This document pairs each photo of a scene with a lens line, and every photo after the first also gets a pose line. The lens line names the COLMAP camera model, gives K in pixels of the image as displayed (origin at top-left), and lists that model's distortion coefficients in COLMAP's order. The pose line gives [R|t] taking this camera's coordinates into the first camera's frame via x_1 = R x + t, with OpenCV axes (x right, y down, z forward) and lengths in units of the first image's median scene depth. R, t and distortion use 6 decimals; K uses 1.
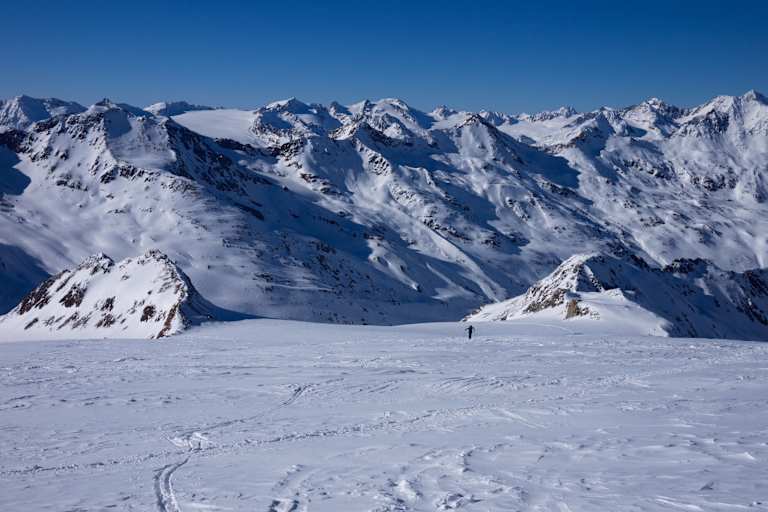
lens RADIAL K [[918.5, 0, 384.0], [0, 918.5, 256.0], [0, 0, 1]] dist [-0.034576, 0.011507]
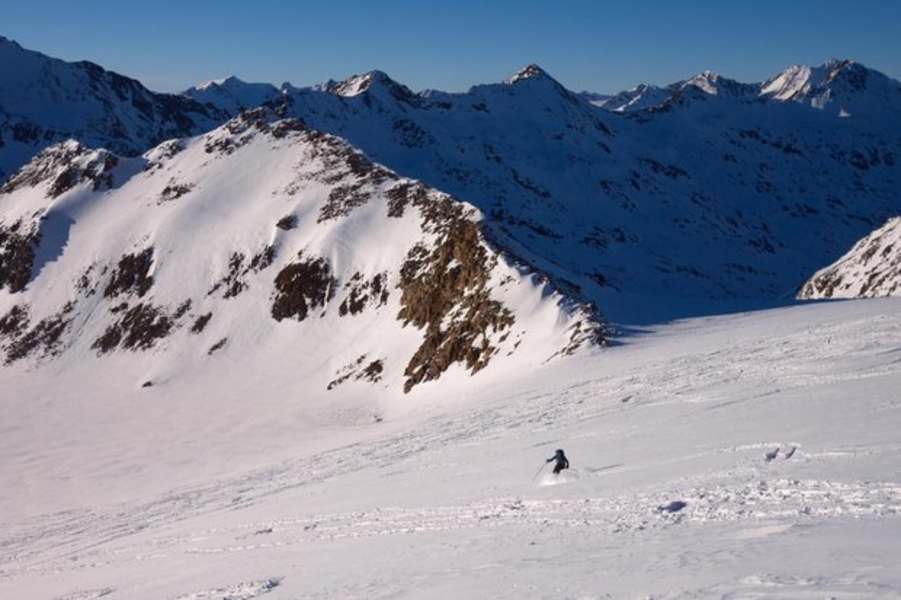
lens RADIAL K [[1077.5, 0, 450.5], [0, 1077.5, 300.0], [0, 0, 1]] dist [-0.034576, 0.011507]
pose [[0.990190, -0.034369, 0.135438, -0.104806], [0.034737, 0.999396, -0.000355, 0.027549], [-0.135344, 0.005056, 0.990786, 0.273278]]
